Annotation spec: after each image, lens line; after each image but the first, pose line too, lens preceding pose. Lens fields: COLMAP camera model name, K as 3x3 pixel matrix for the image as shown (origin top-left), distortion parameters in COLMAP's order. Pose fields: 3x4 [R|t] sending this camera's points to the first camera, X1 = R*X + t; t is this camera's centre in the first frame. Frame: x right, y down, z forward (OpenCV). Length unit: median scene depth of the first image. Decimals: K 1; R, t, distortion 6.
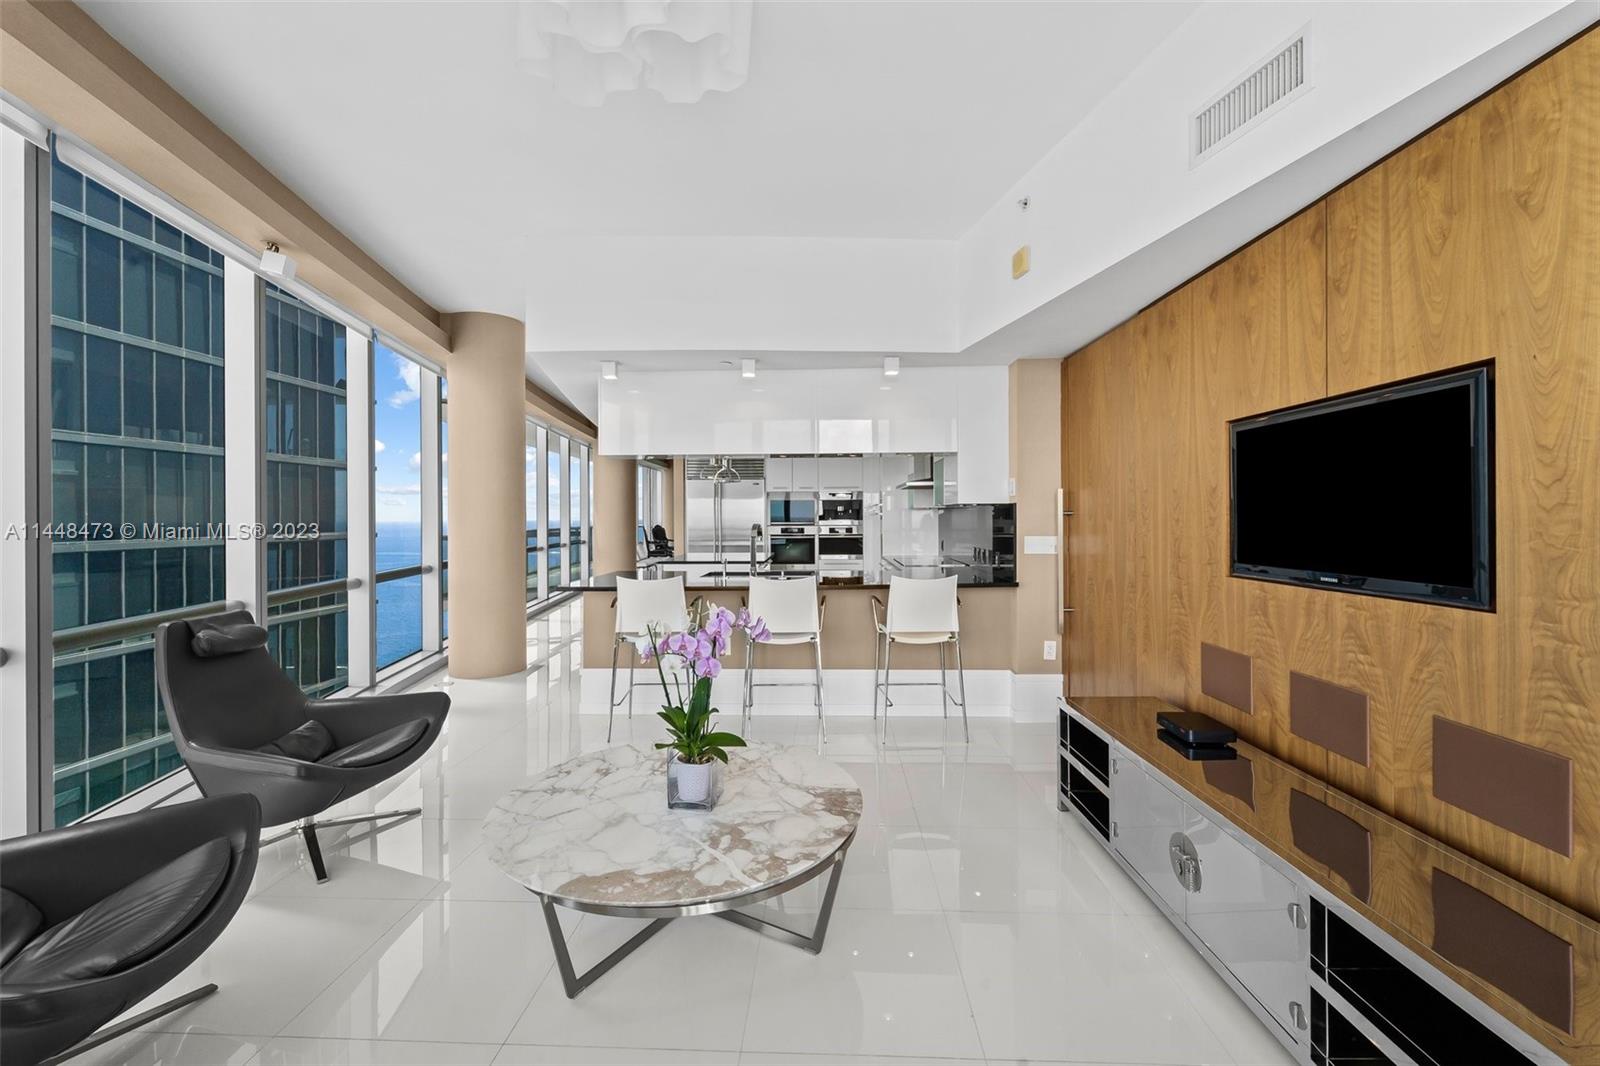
lens RADIAL K [[652.7, 0, 800.8], [0, 652.7, 518.6], [0, 0, 1]] dist [-0.001378, -0.000751]
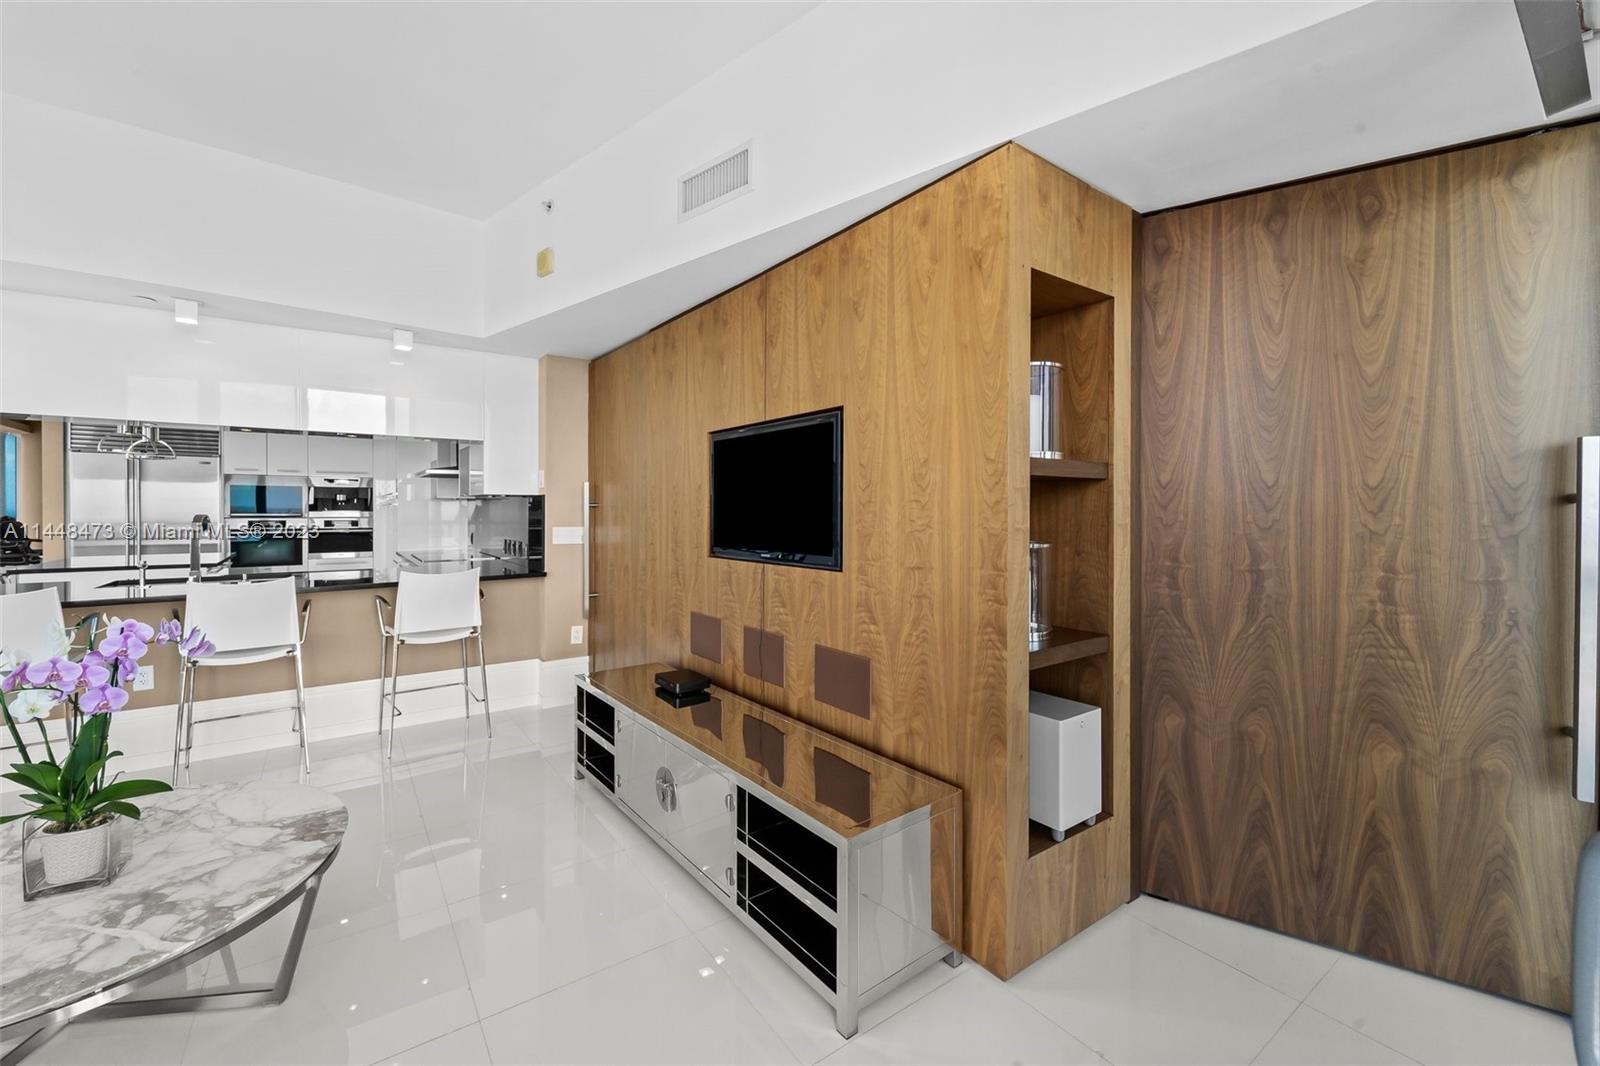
lens RADIAL K [[652.7, 0, 805.1], [0, 652.7, 515.1], [0, 0, 1]] dist [-0.001378, -0.000751]
pose [[0.783422, 0.002094, 0.621486, 0.024248], [-0.005344, 0.999980, 0.003368, 0.003845], [-0.621467, -0.005959, 0.783418, -0.092600]]
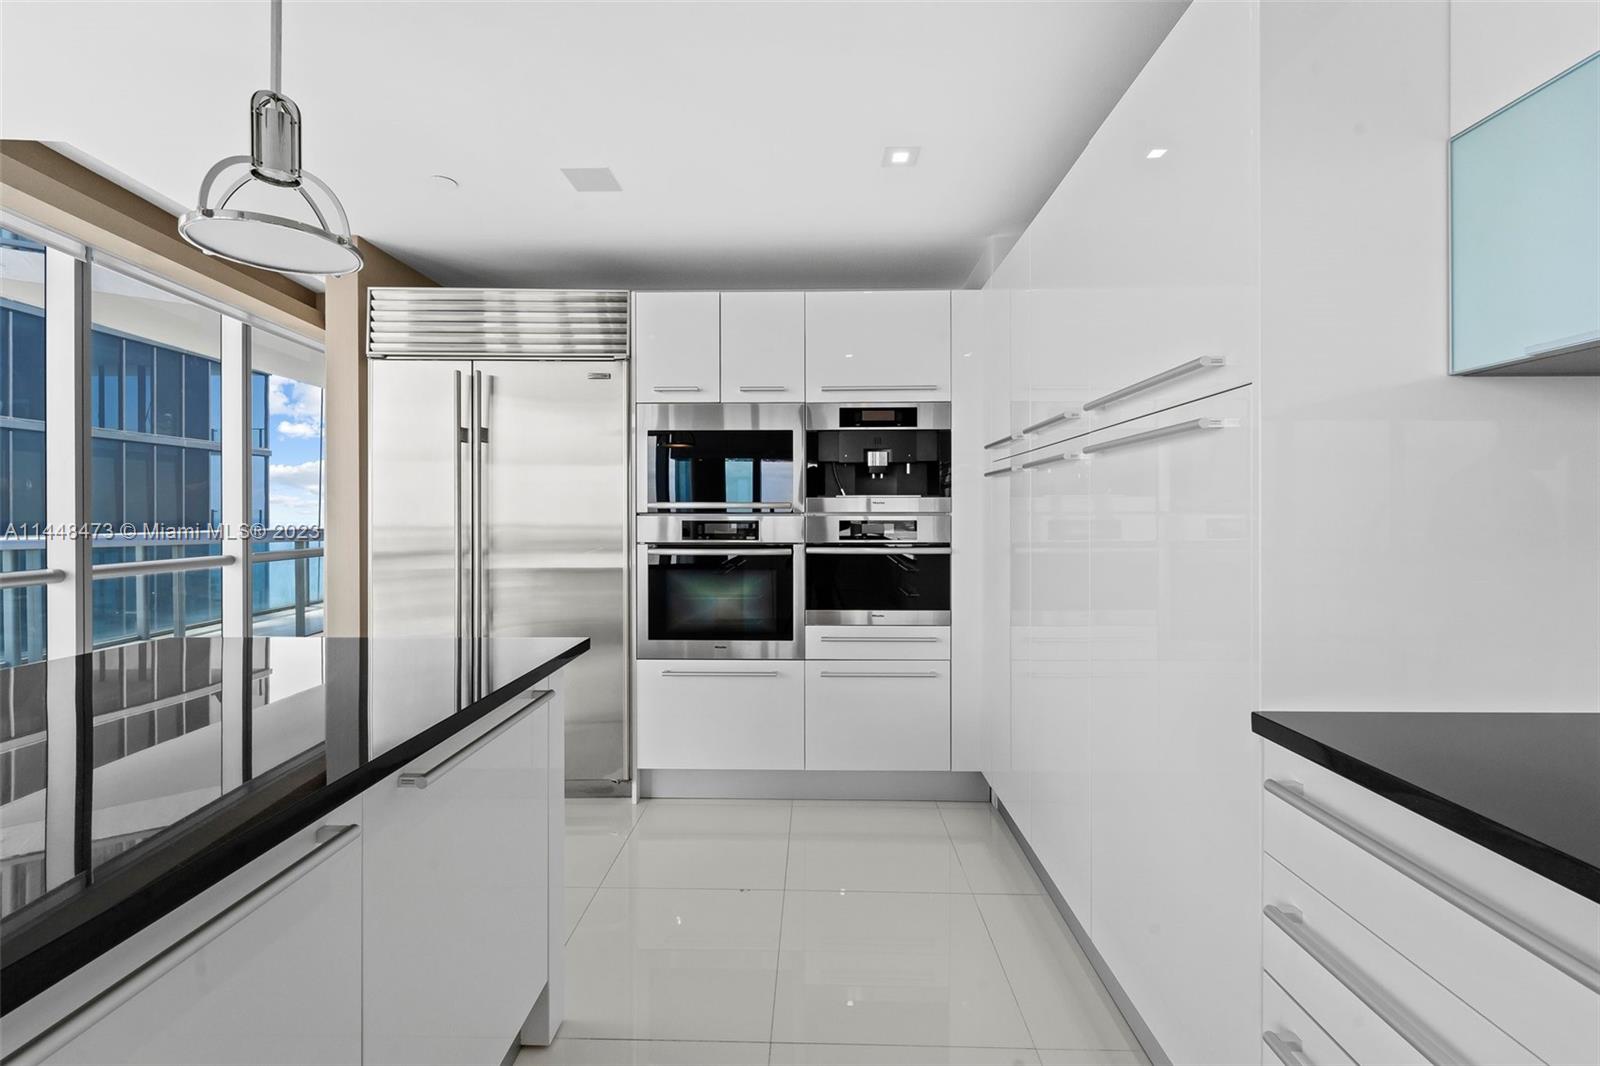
lens RADIAL K [[652.7, 0, 788.0], [0, 652.7, 521.0], [0, 0, 1]] dist [-0.001378, -0.000751]
pose [[0.999563, 0.007418, 0.028609, 0.035046], [-0.007559, 0.999960, 0.004842, 0.045182], [-0.028572, -0.005056, 0.999579, 2.482757]]
